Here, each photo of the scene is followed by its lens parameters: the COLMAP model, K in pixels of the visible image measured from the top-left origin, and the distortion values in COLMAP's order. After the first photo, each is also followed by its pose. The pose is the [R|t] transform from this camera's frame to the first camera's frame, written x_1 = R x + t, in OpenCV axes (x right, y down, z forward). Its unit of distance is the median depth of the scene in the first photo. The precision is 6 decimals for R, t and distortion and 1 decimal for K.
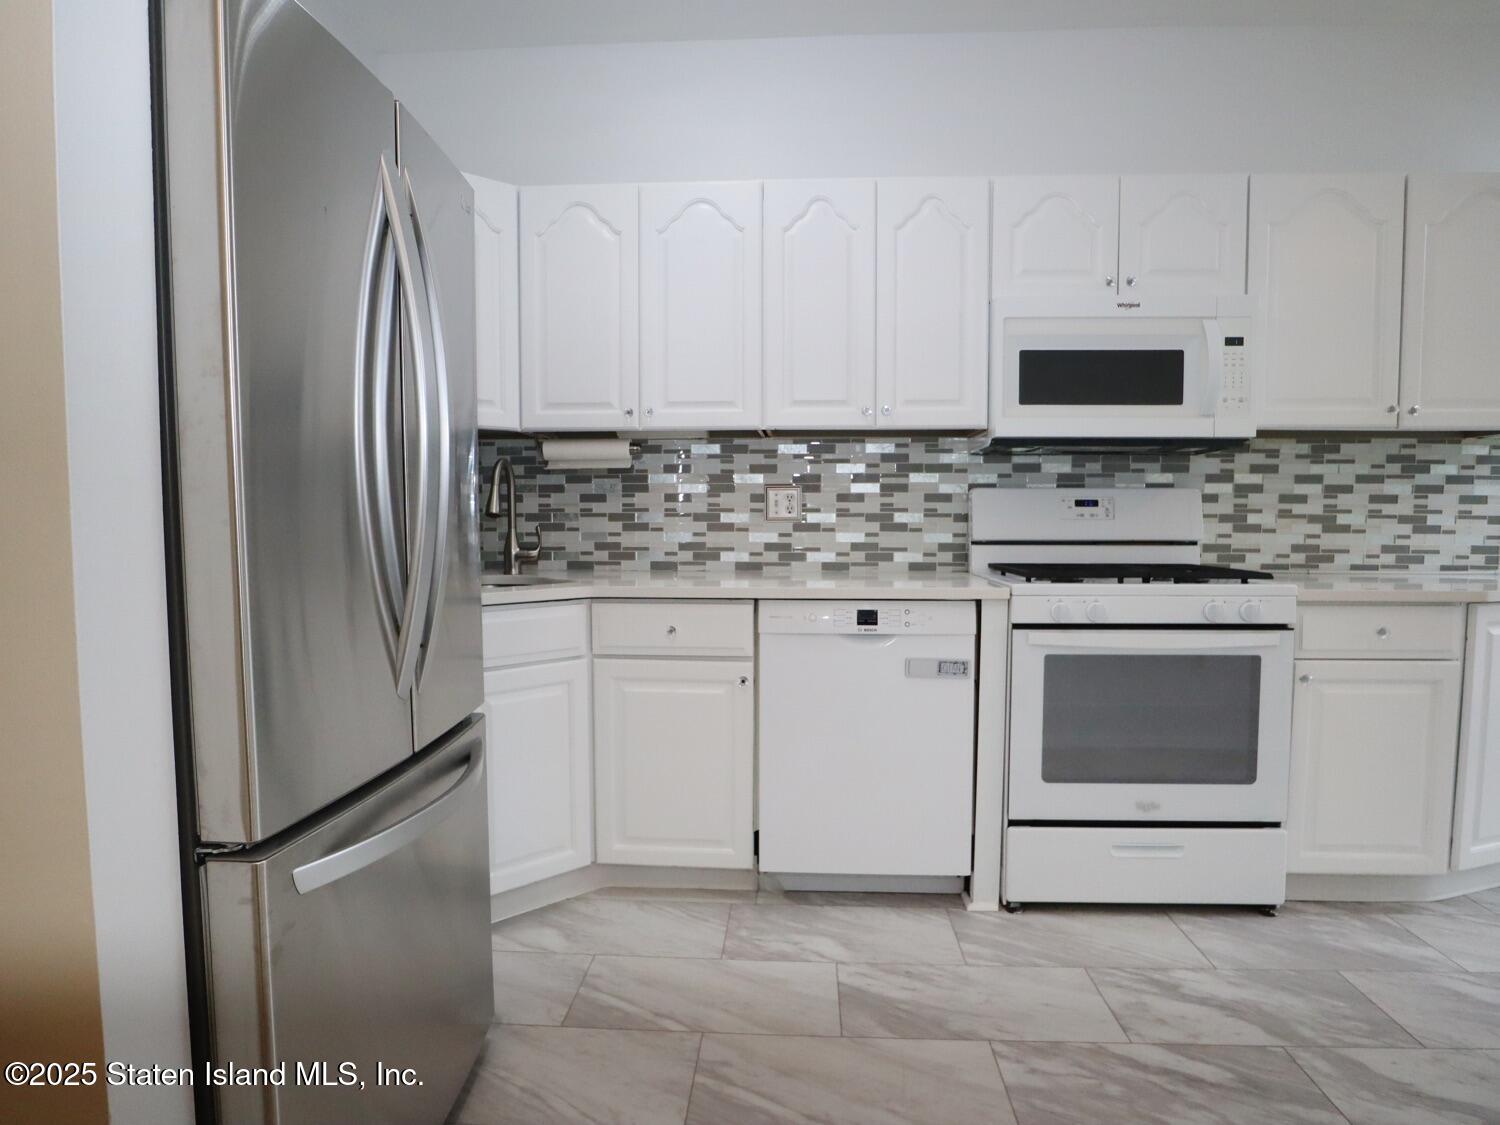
lens RADIAL K [[850.2, 0, 749.9], [0, 850.2, 570.1], [0, 0, 1]] dist [-0.052375, 0.017620]
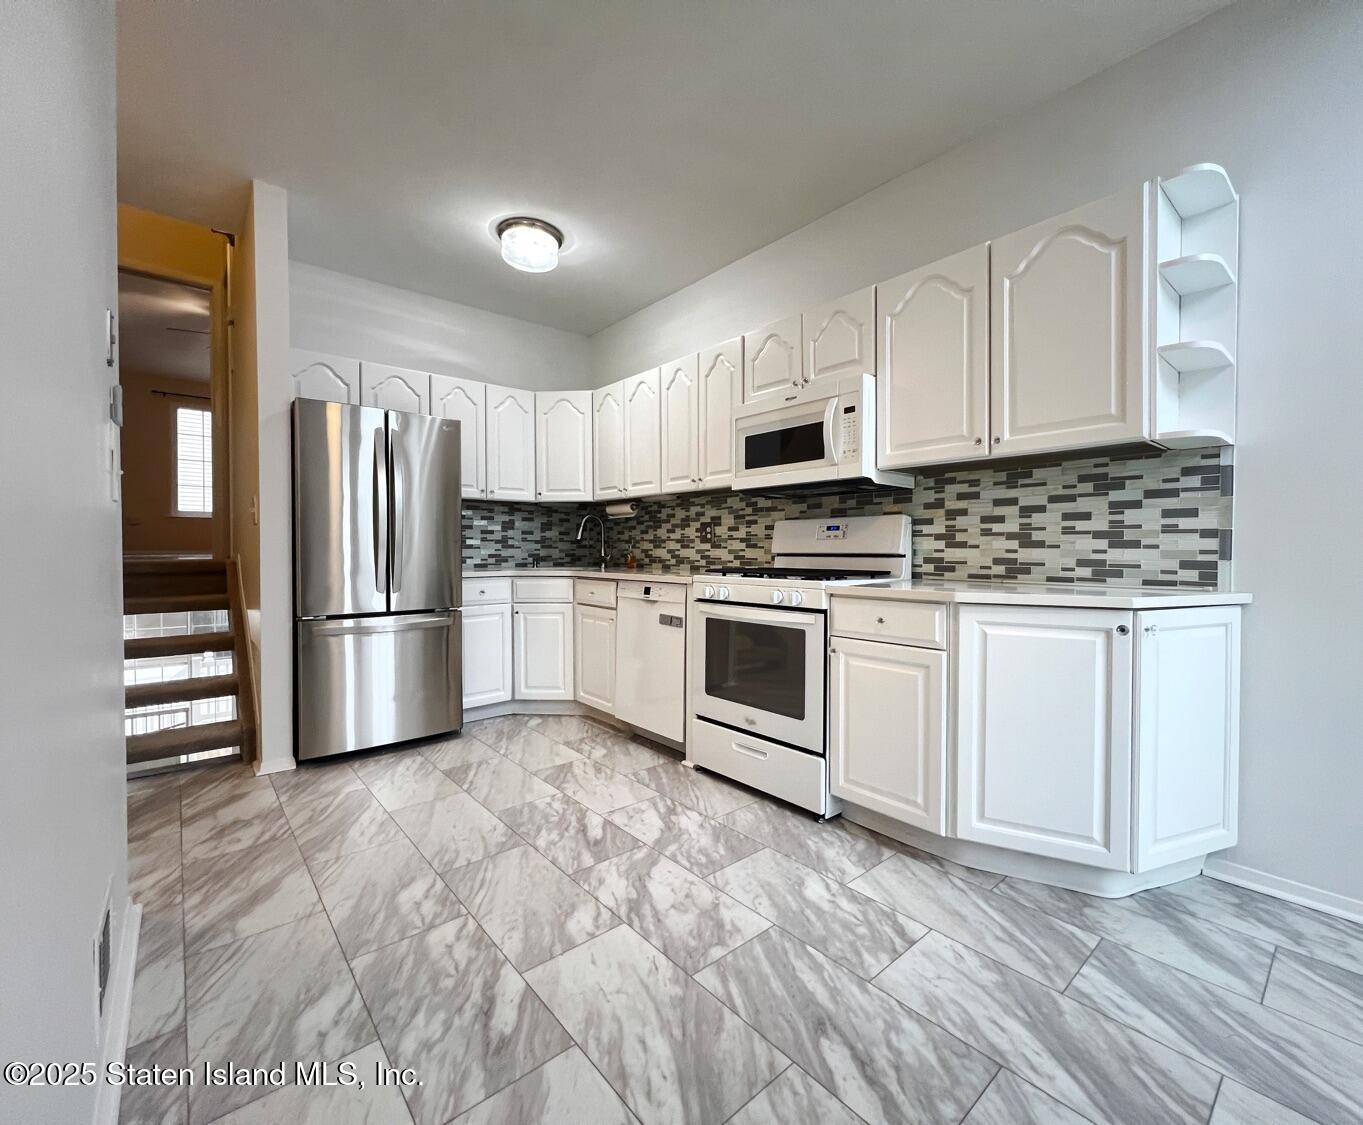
lens RADIAL K [[599.5, 0, 705.0], [0, 599.5, 558.4], [0, 0, 1]] dist [-0.003917, -0.000645]
pose [[0.707881, 0.010539, -0.706254, 1.034878], [-0.046936, 0.998381, -0.032146, 0.017502], [0.704771, 0.055904, 0.707229, 0.120904]]
